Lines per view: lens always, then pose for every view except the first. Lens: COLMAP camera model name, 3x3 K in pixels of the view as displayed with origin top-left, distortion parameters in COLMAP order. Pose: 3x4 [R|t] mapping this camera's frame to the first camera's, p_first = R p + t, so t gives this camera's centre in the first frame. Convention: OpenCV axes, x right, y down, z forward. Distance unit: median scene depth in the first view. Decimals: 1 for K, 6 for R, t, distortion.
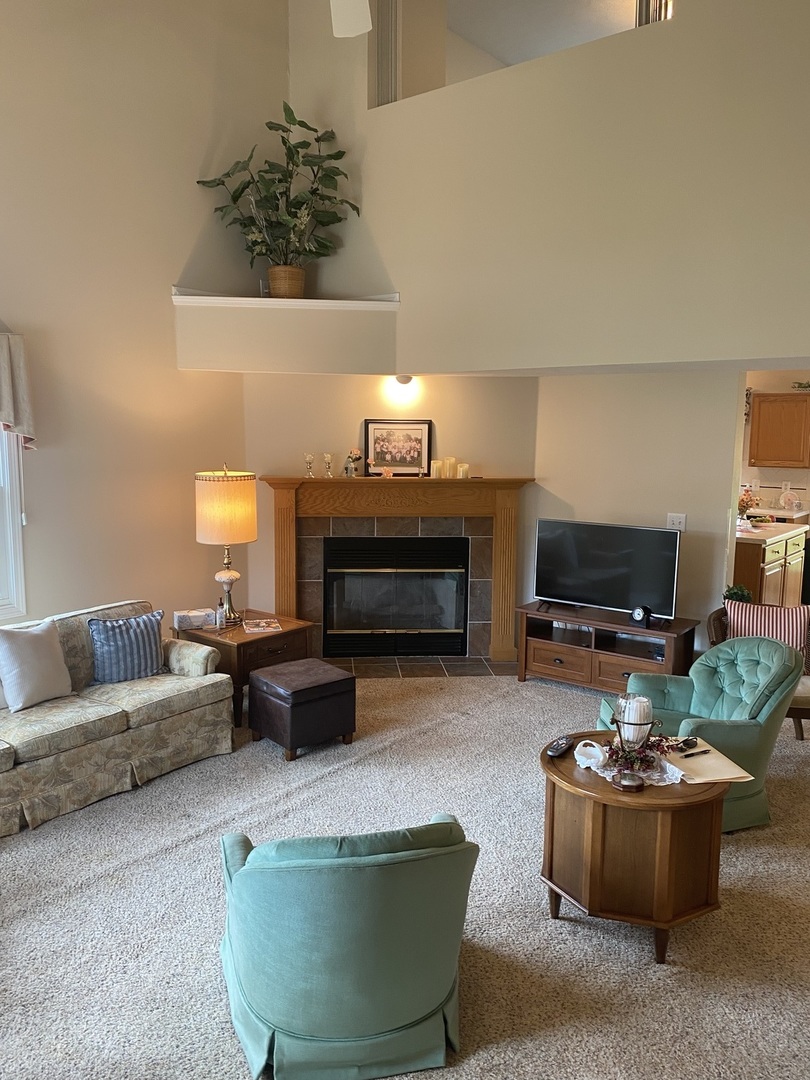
lens RADIAL K [[818.7, 0, 413.1], [0, 818.7, 540.4], [0, 0, 1]] dist [-0.002905, 0.001372]
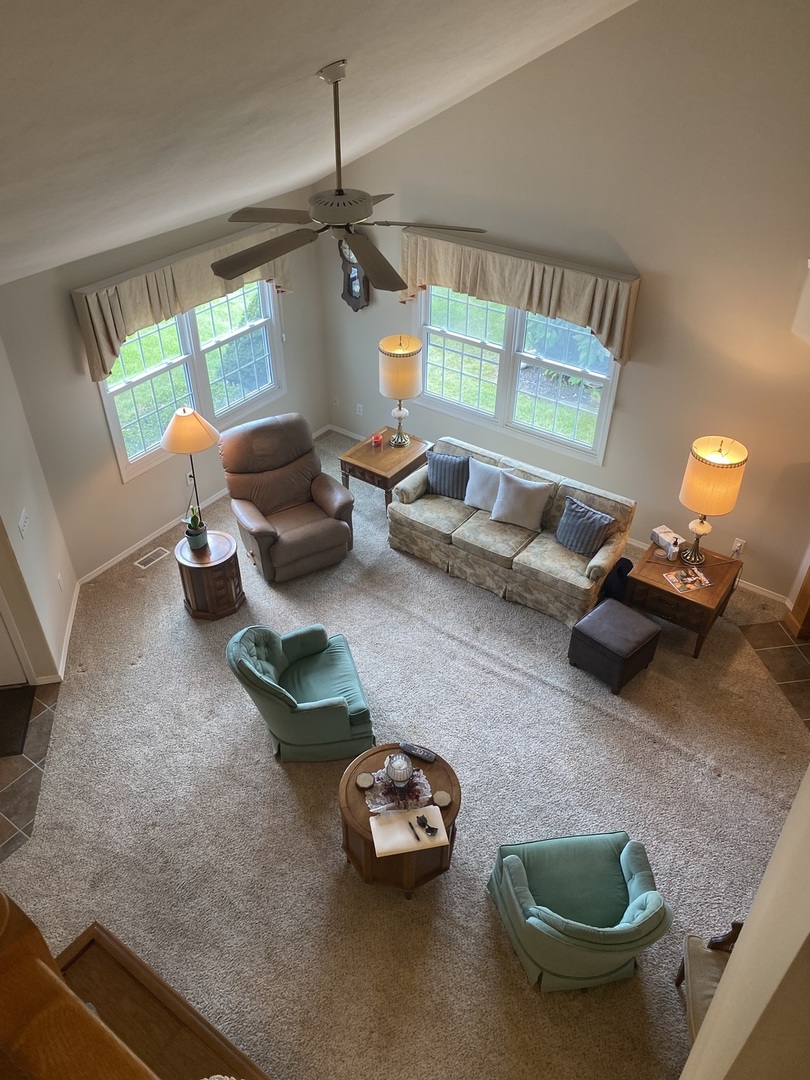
lens RADIAL K [[818.7, 0, 413.1], [0, 818.7, 540.4], [0, 0, 1]] dist [-0.002905, 0.001372]
pose [[0.038414, 0.598986, -0.799838, 0.832754], [-0.136433, 0.796077, 0.589616, -0.683009], [0.989904, 0.086475, 0.112302, 0.589321]]
